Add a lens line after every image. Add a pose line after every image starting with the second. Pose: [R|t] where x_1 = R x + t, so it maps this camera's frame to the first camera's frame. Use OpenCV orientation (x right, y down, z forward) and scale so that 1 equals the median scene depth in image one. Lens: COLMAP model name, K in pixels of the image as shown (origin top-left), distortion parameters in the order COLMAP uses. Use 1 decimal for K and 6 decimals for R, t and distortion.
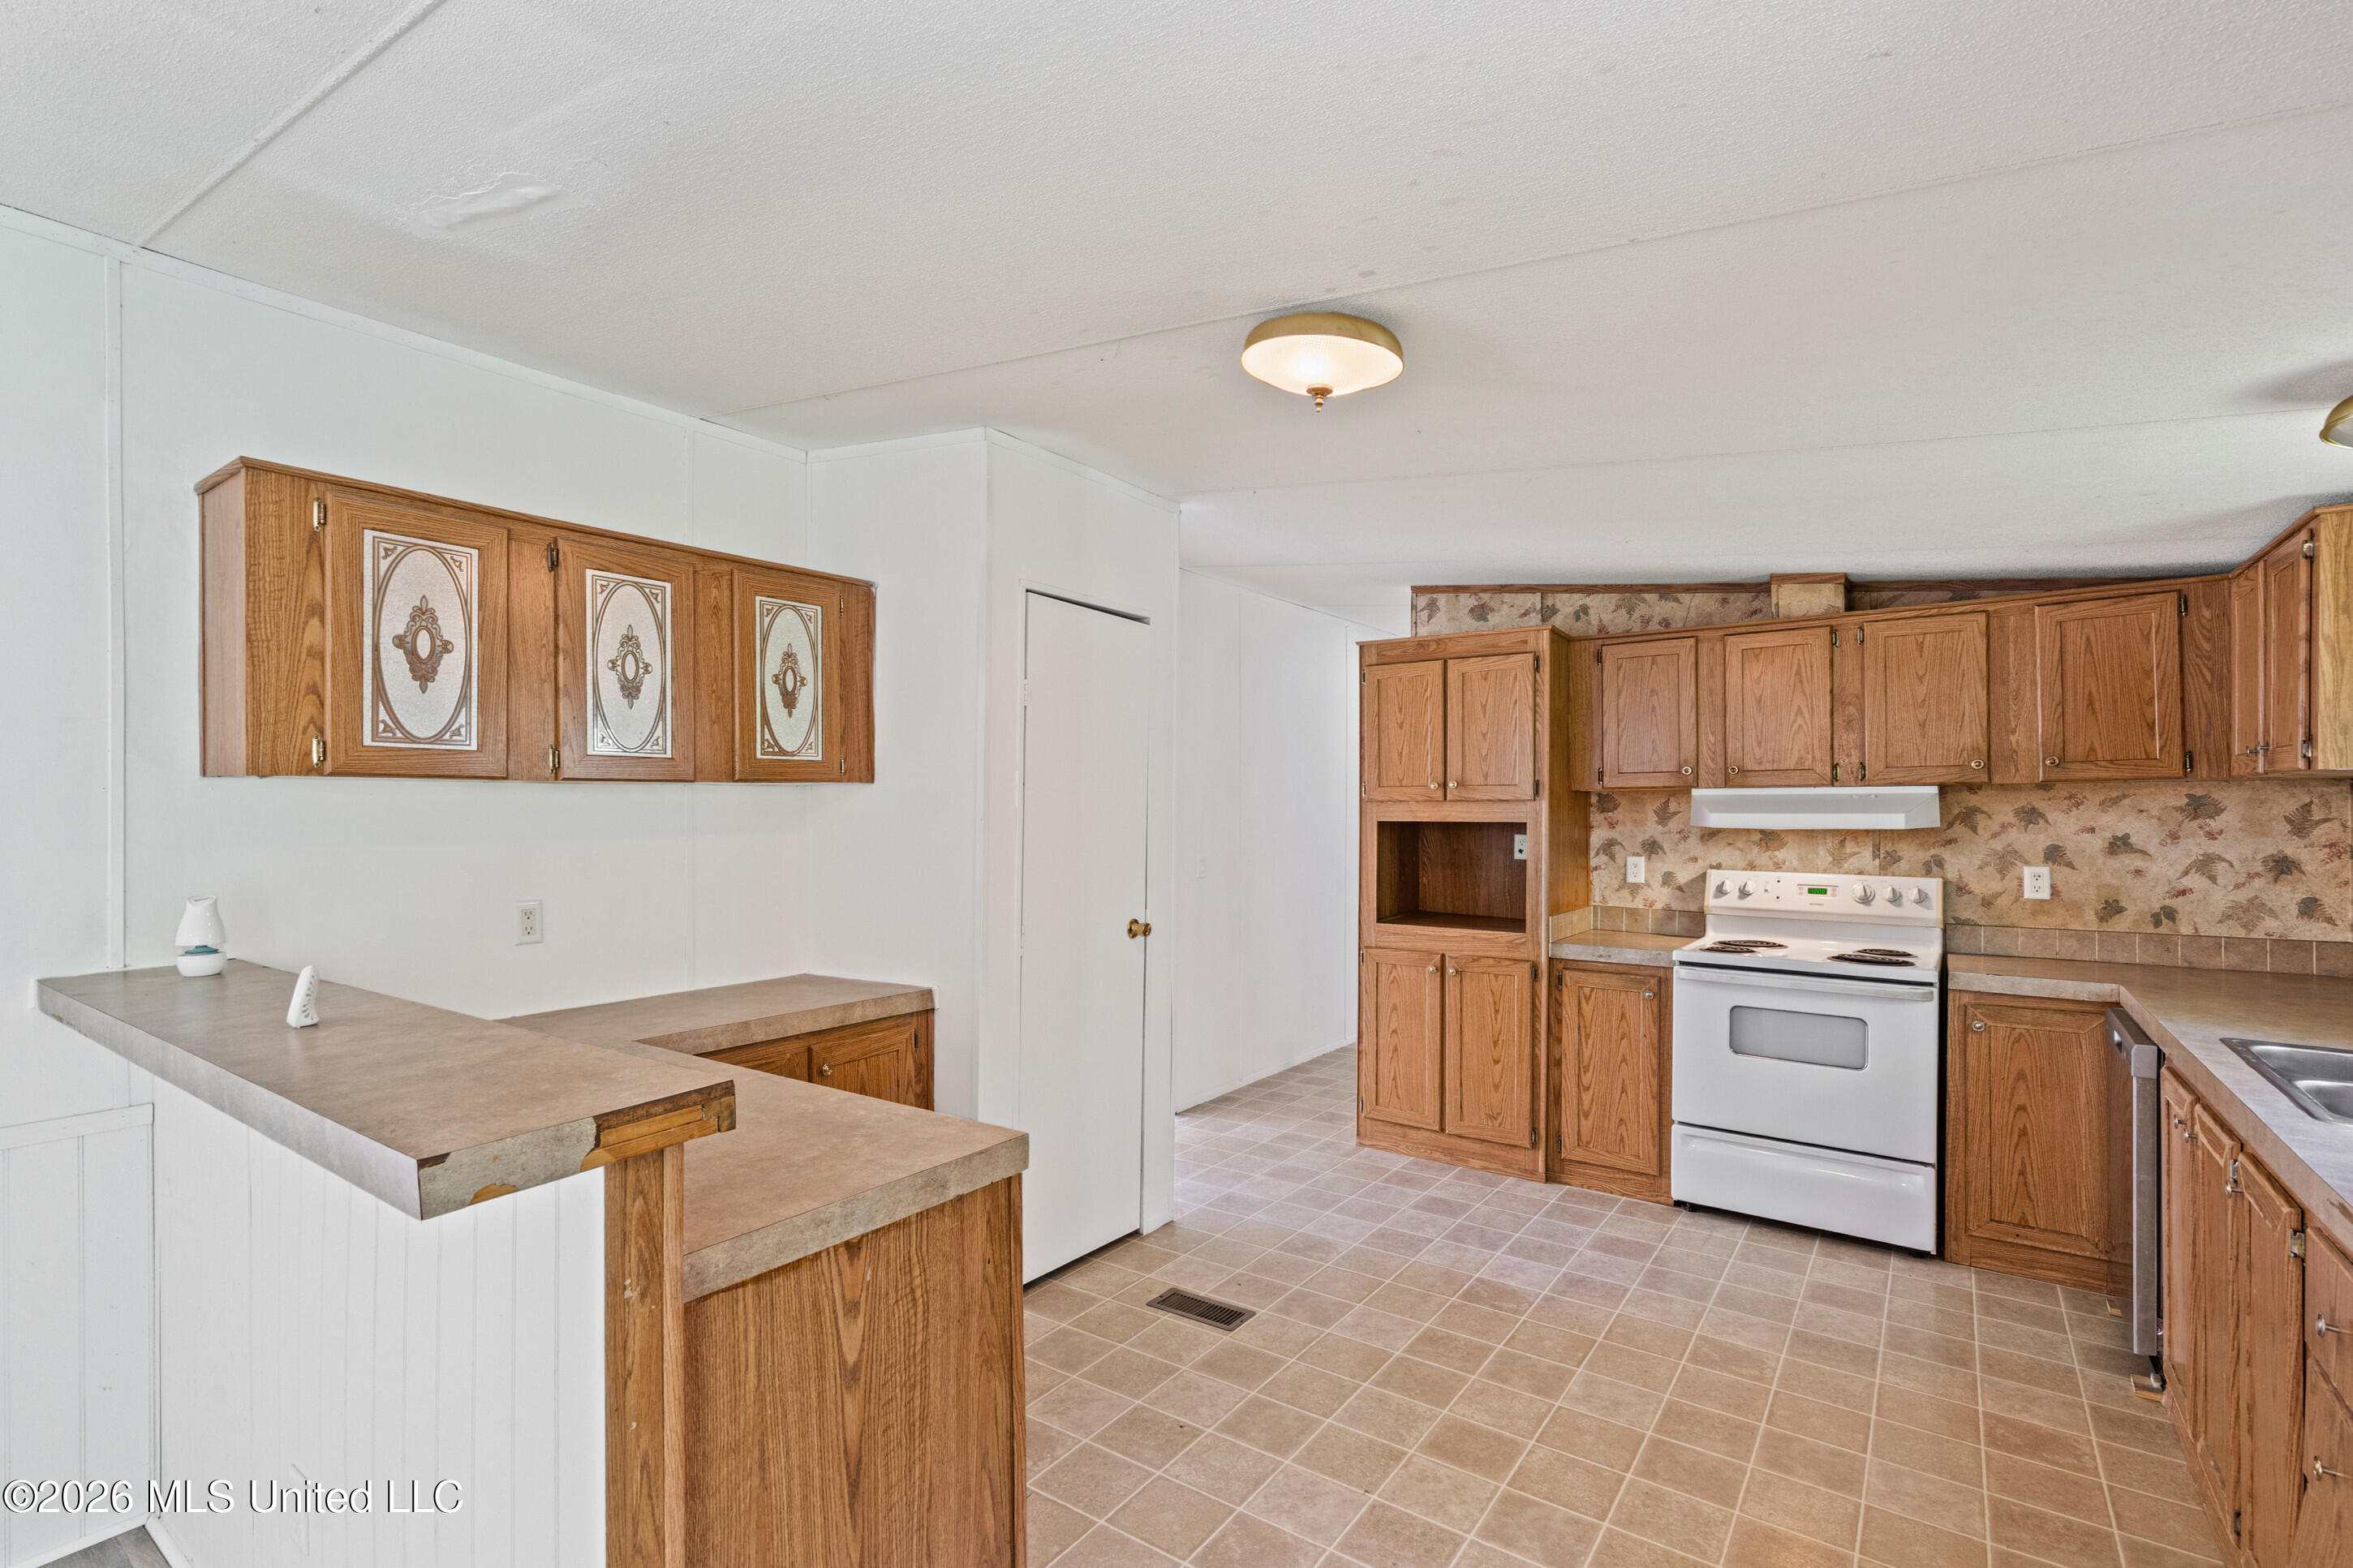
lens RADIAL K [[1084.7, 0, 1165.2], [0, 1084.7, 781.5], [0, 0, 1]] dist [0.000098, 0.000619]
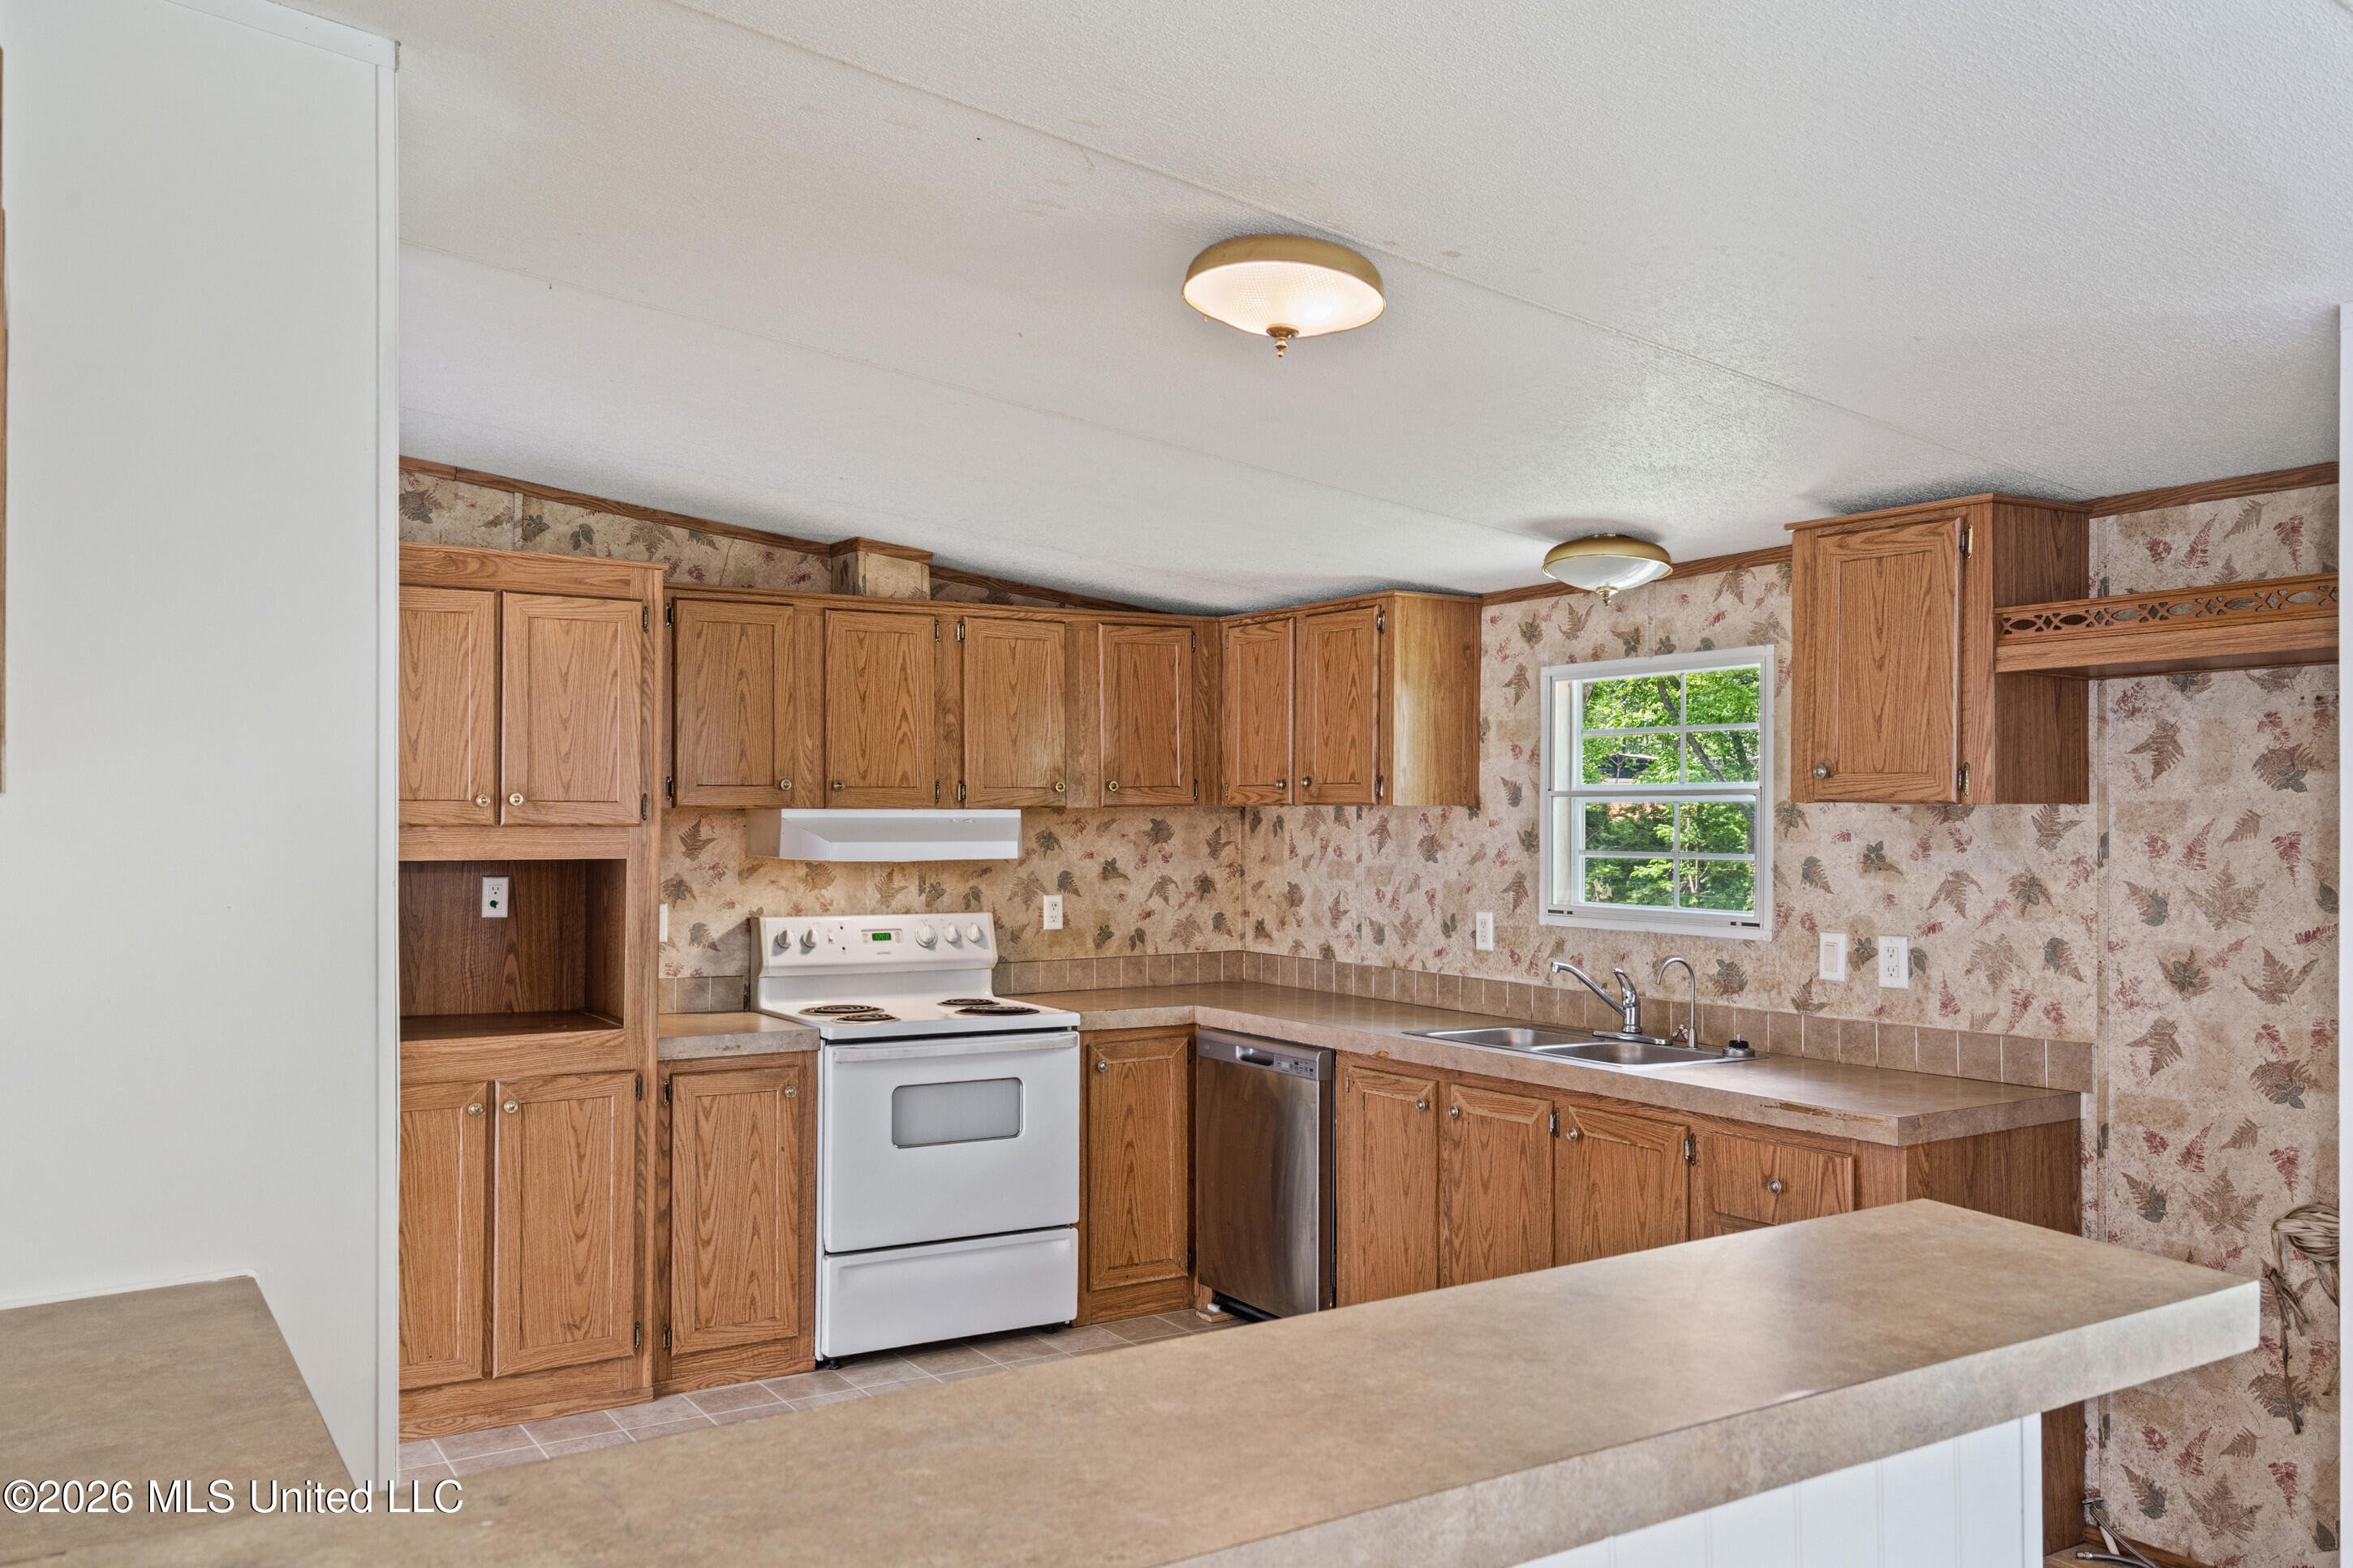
lens RADIAL K [[1780.6, 0, 1162.8], [0, 1780.6, 777.2], [0, 0, 1]] dist [0.033919, -0.057476]
pose [[0.383854, 0.020844, 0.923158, -0.578675], [-0.026613, 0.999580, -0.011504, -0.008608], [-0.923010, -0.020152, 0.384247, 0.311780]]
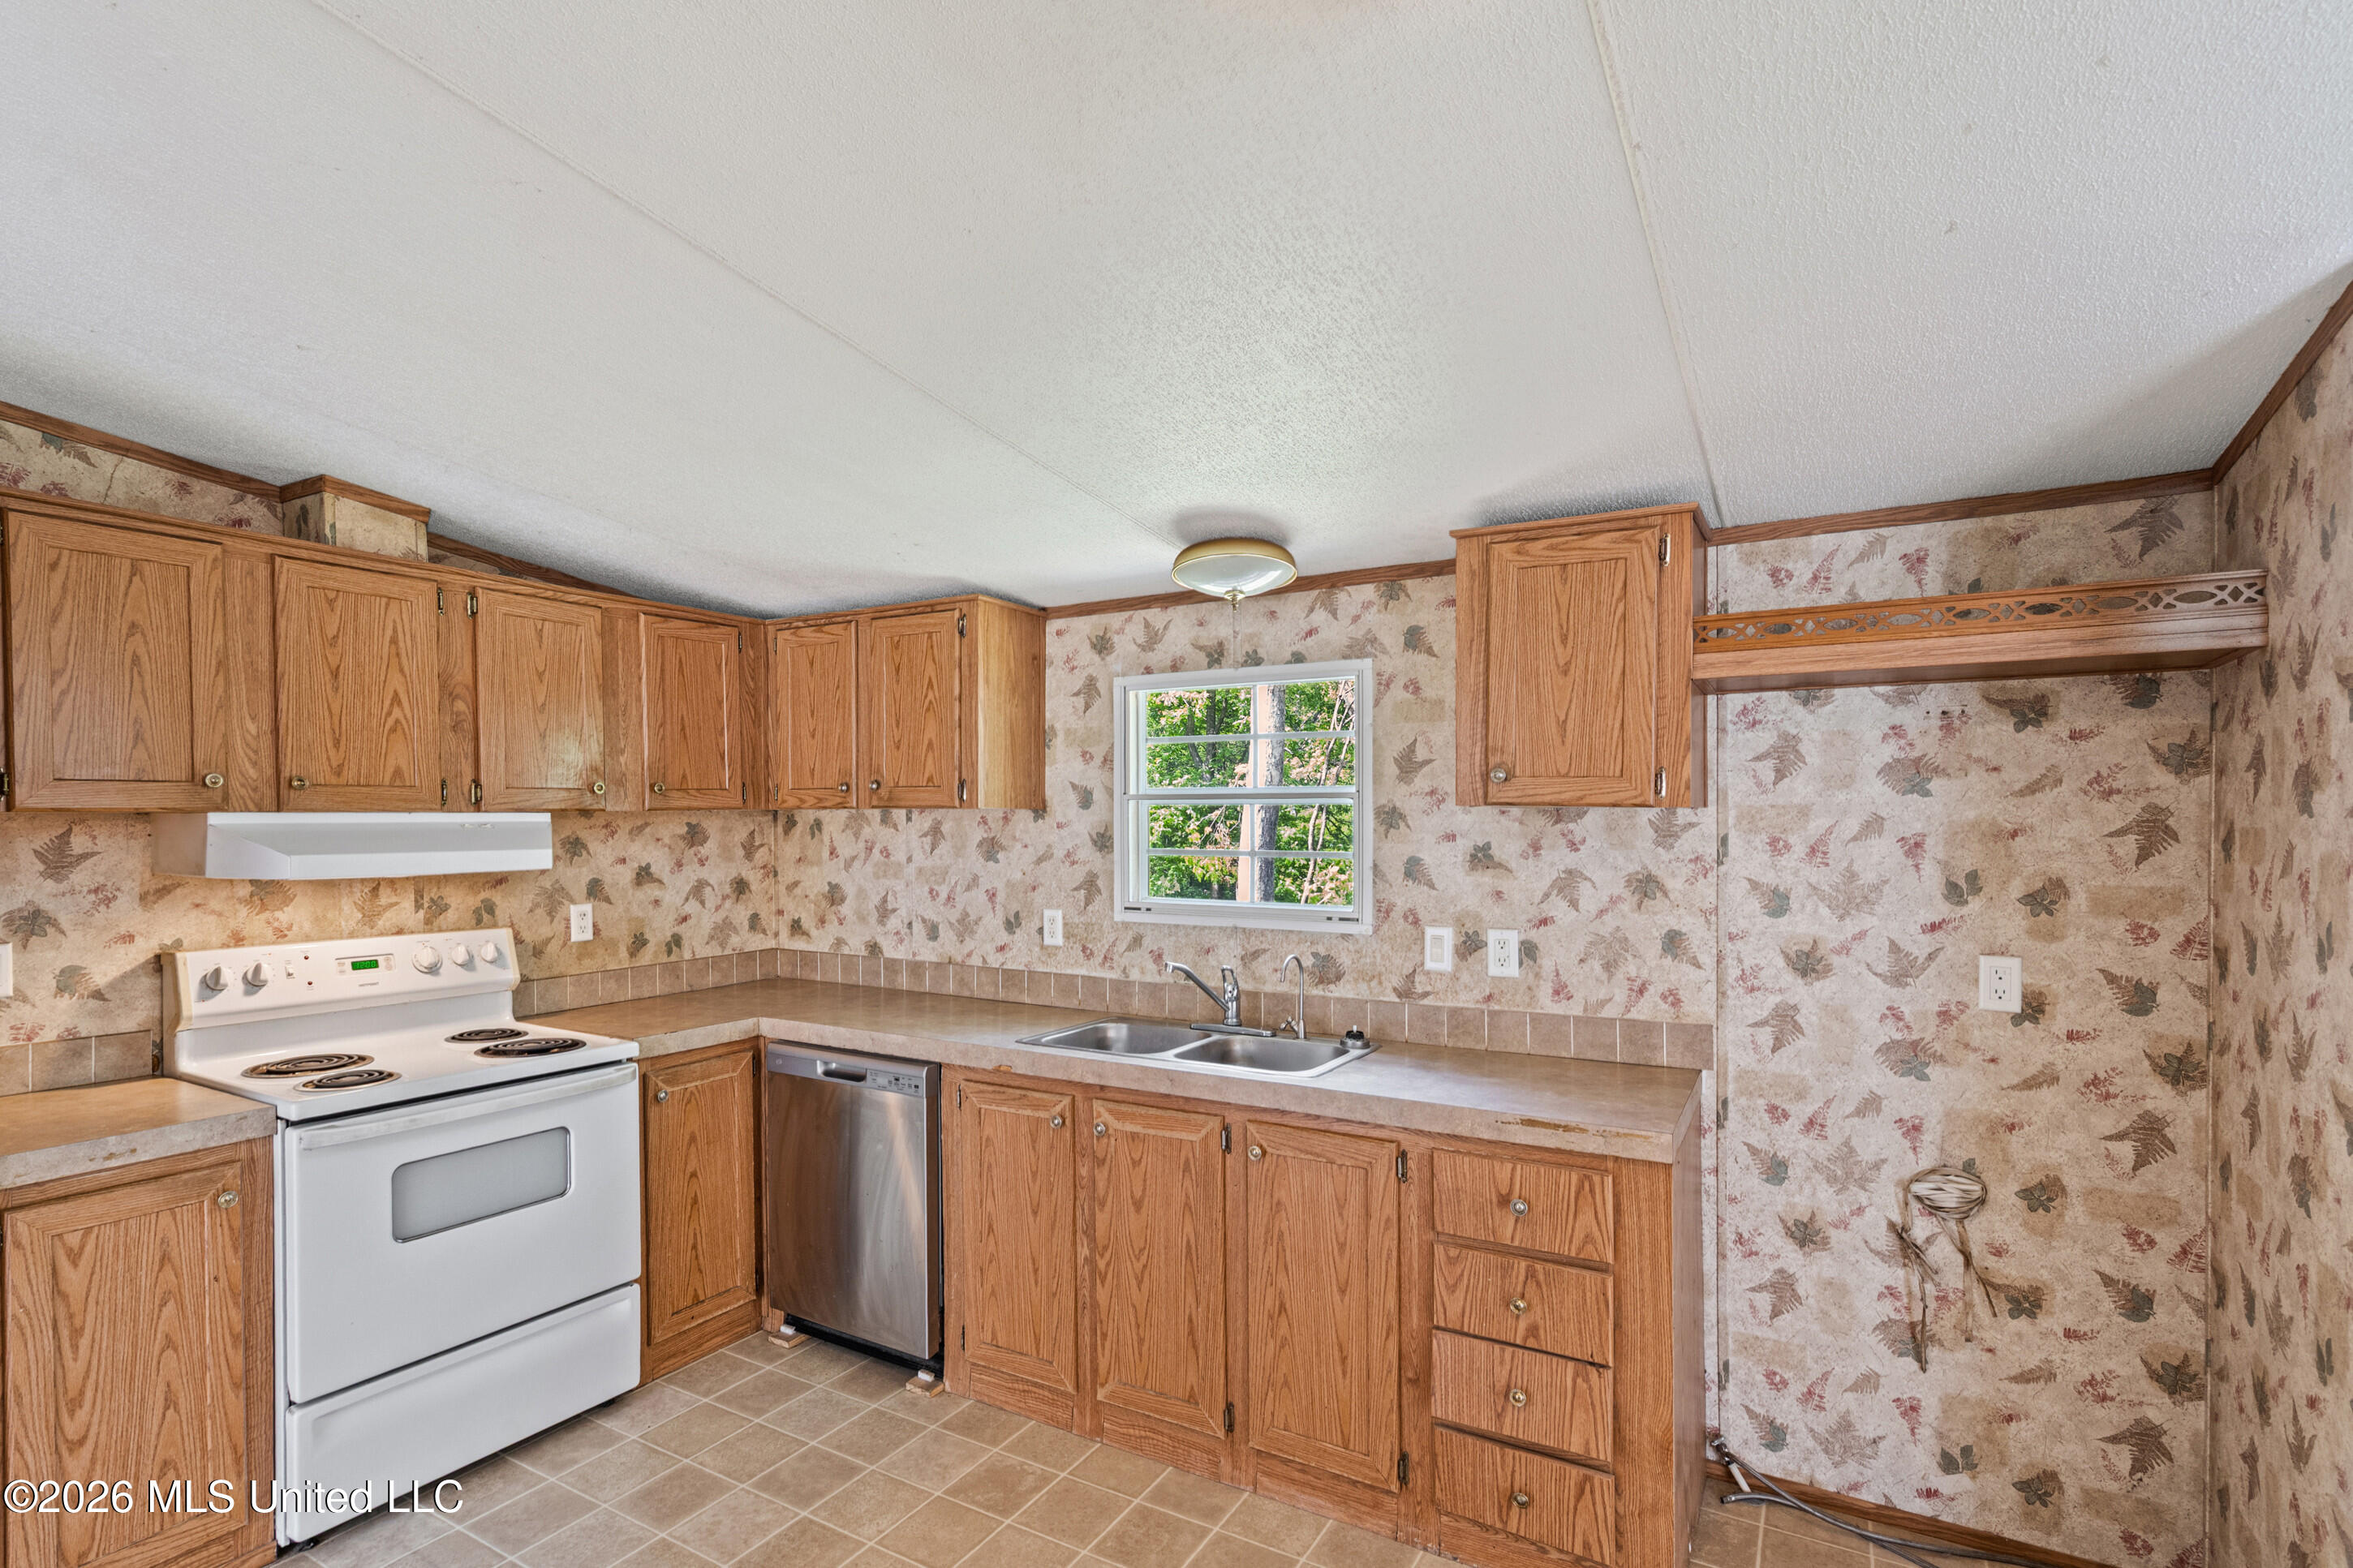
lens RADIAL K [[1133.8, 0, 1146.6], [0, 1133.8, 829.9], [0, 0, 1]] dist [-0.004116, 0.005070]
pose [[-0.074117, -0.012780, 0.997168, -0.145745], [-0.026109, 0.999600, 0.010871, -0.003983], [-0.996908, -0.025230, -0.074421, 0.598092]]
